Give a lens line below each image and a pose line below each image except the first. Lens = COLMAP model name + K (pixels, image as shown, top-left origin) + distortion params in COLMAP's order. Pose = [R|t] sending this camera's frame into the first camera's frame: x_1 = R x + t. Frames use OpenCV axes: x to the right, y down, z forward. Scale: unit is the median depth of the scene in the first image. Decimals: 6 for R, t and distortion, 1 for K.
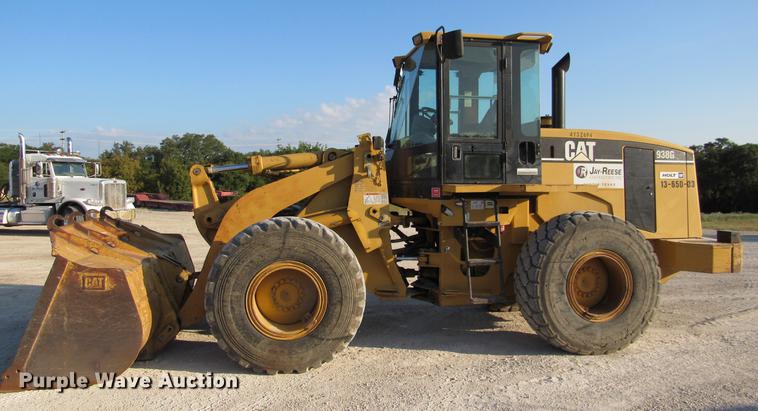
lens RADIAL K [[574.7, 0, 379.0], [0, 574.7, 205.5], [0, 0, 1]] dist [-0.008316, -0.002883]
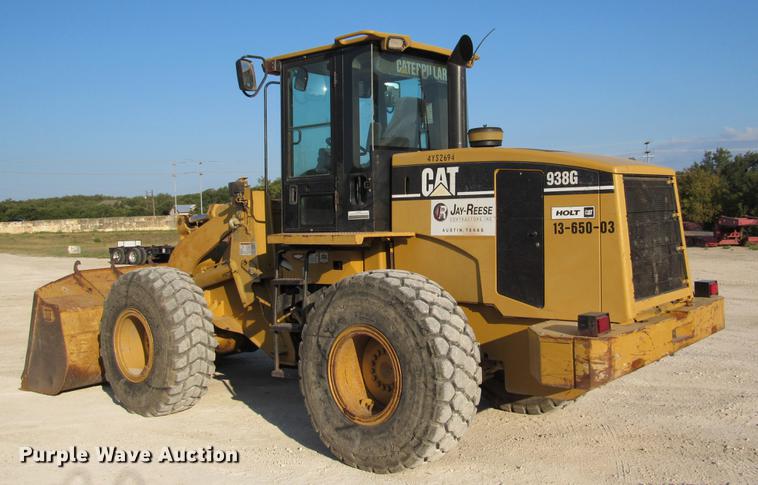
lens RADIAL K [[826.5, 0, 418.6], [0, 826.5, 221.4], [0, 0, 1]] dist [-0.001502, 0.010256]
pose [[0.635611, -0.013696, -0.771888, 1.100549], [0.002369, 0.999873, -0.015790, -0.031854], [0.772006, 0.008208, 0.635562, 0.351827]]
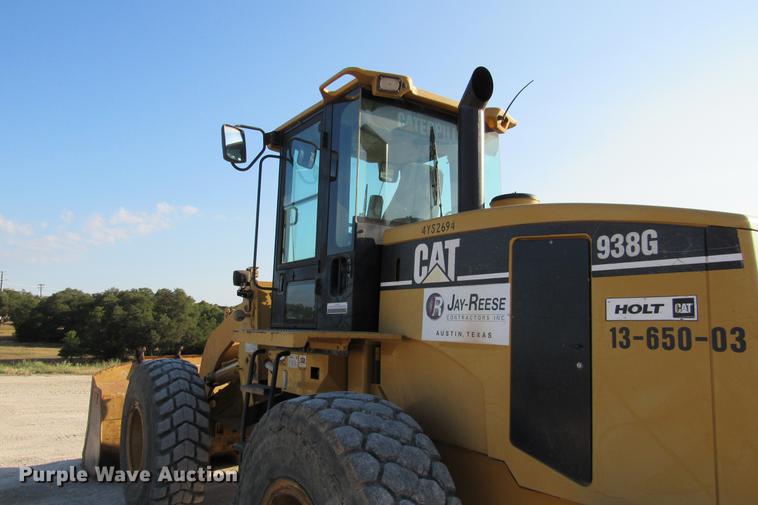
lens RADIAL K [[547.9, 0, 380.2], [0, 547.9, 254.8], [0, 0, 1]] dist [-0.025506, 0.010613]
pose [[0.426533, -0.109596, -0.897807, 0.739889], [-0.043882, 0.988955, -0.141571, -0.034795], [0.903407, 0.099783, 0.417013, 0.770523]]
